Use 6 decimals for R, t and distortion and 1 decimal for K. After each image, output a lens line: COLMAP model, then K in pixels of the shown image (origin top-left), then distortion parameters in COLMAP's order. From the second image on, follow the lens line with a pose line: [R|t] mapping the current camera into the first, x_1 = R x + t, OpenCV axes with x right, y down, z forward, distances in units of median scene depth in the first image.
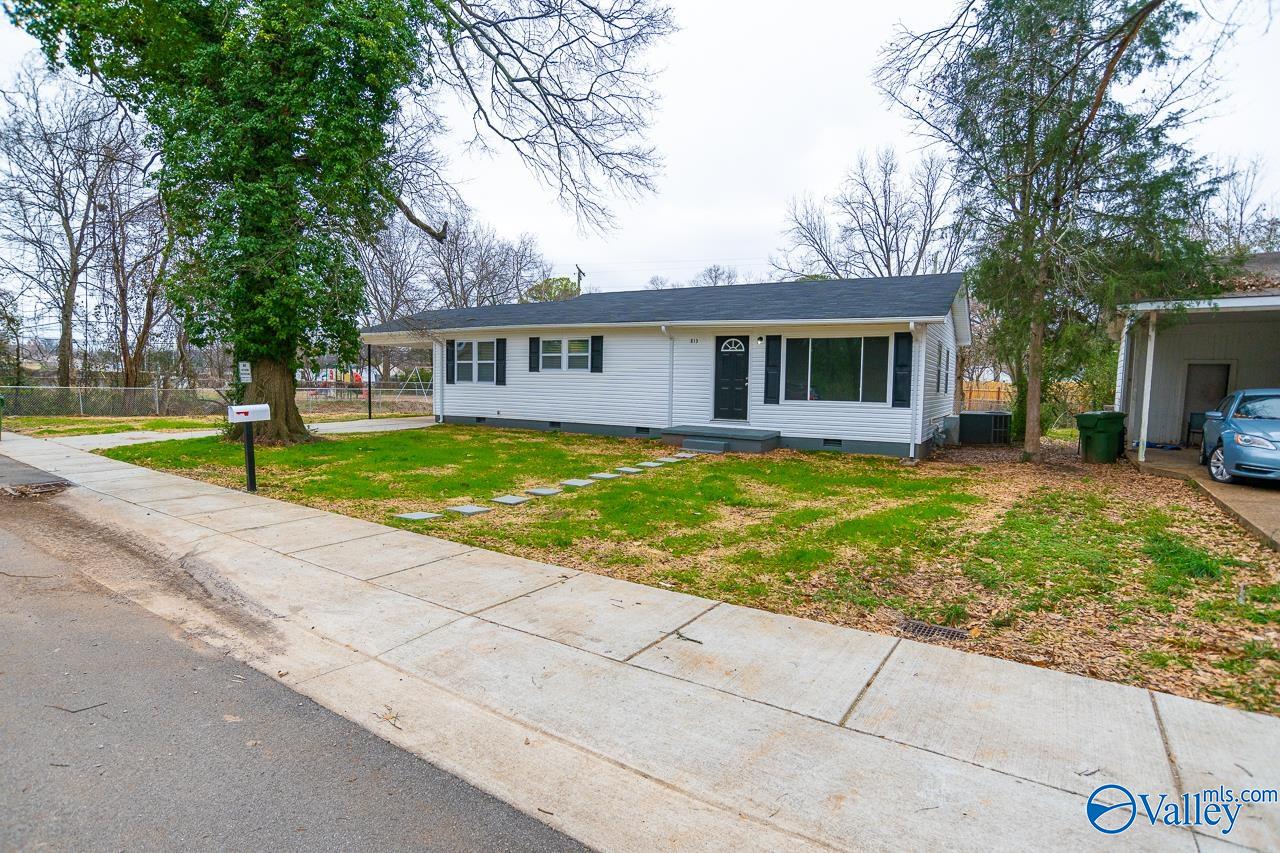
lens RADIAL K [[652.9, 0, 633.4], [0, 652.9, 436.6], [0, 0, 1]] dist [-0.088151, 0.048687]
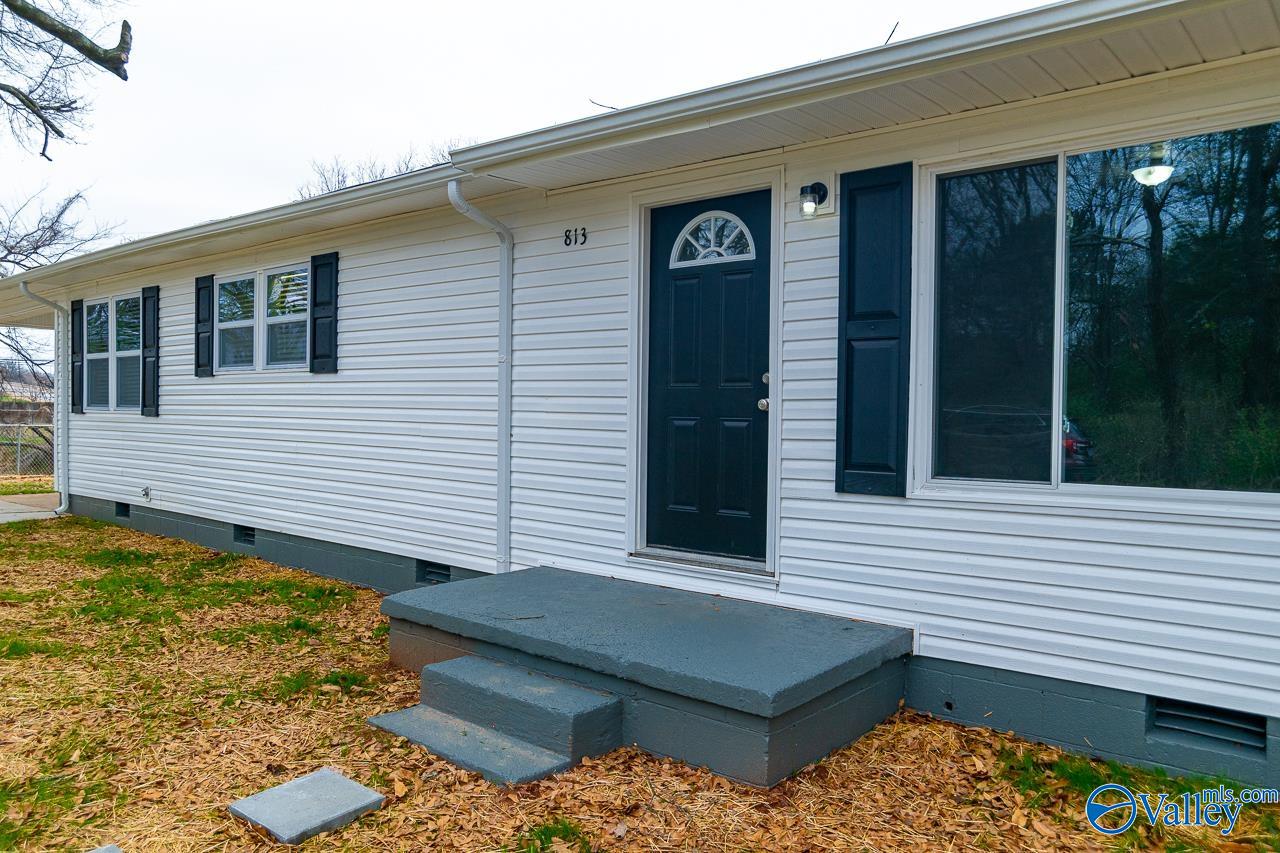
lens RADIAL K [[935.5, 0, 640.0], [0, 935.5, 426.5], [0, 0, 1]] dist [-0.006730, -0.001357]
pose [[0.984844, -0.009032, -0.173209, 0.163229], [-0.001896, 0.998023, -0.062826, -0.045549], [0.173434, 0.062202, 0.982879, 0.587730]]
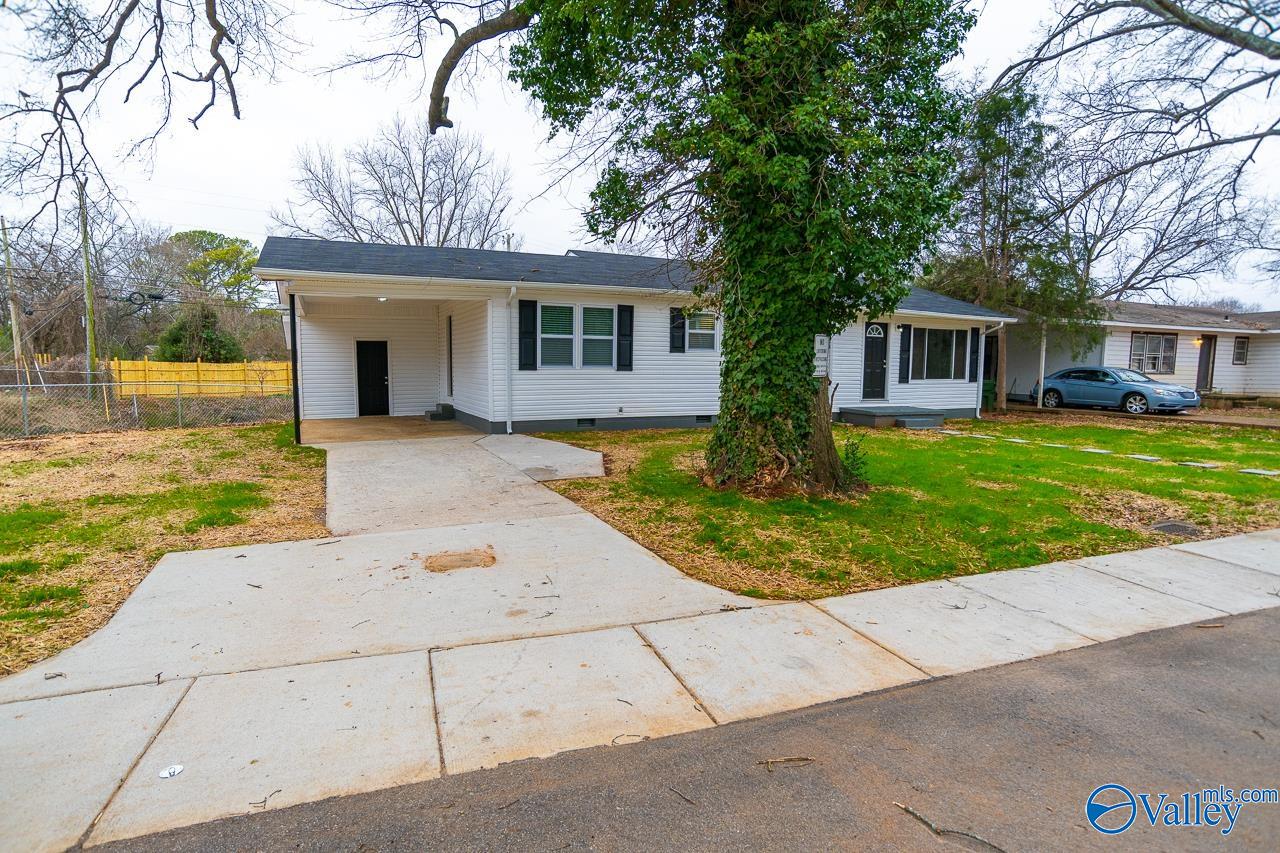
lens RADIAL K [[652.9, 0, 633.4], [0, 652.9, 436.6], [0, 0, 1]] dist [-0.088151, 0.048687]
pose [[0.556771, -0.107400, 0.823694, -0.861427], [0.067862, 0.994173, 0.083758, -0.072685], [-0.827889, 0.009263, 0.560815, 0.643366]]
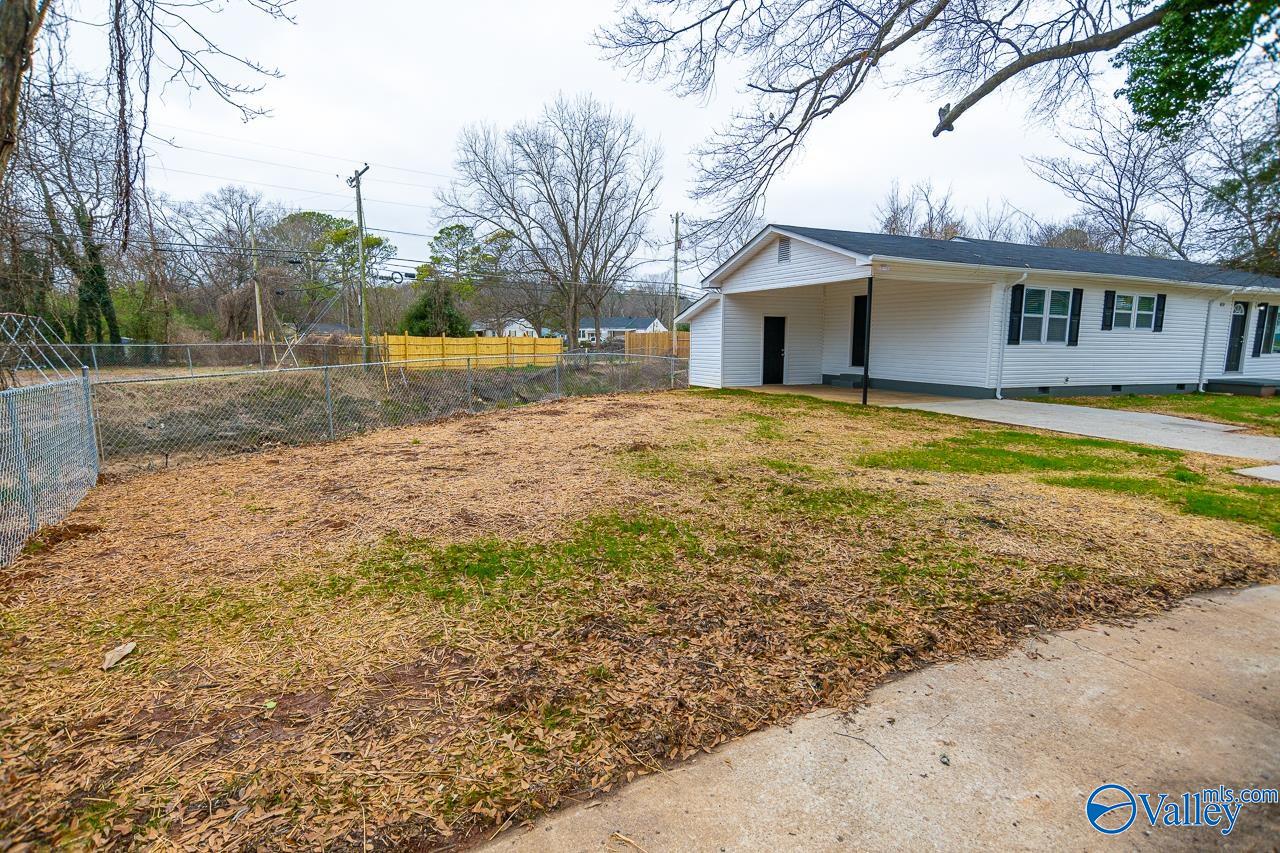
lens RADIAL K [[652.9, 0, 633.4], [0, 652.9, 436.6], [0, 0, 1]] dist [-0.088151, 0.048687]
pose [[0.610903, -0.133008, 0.780453, -1.282894], [0.068803, 0.990976, 0.115031, -0.103721], [-0.788711, -0.016575, 0.614541, 1.025250]]
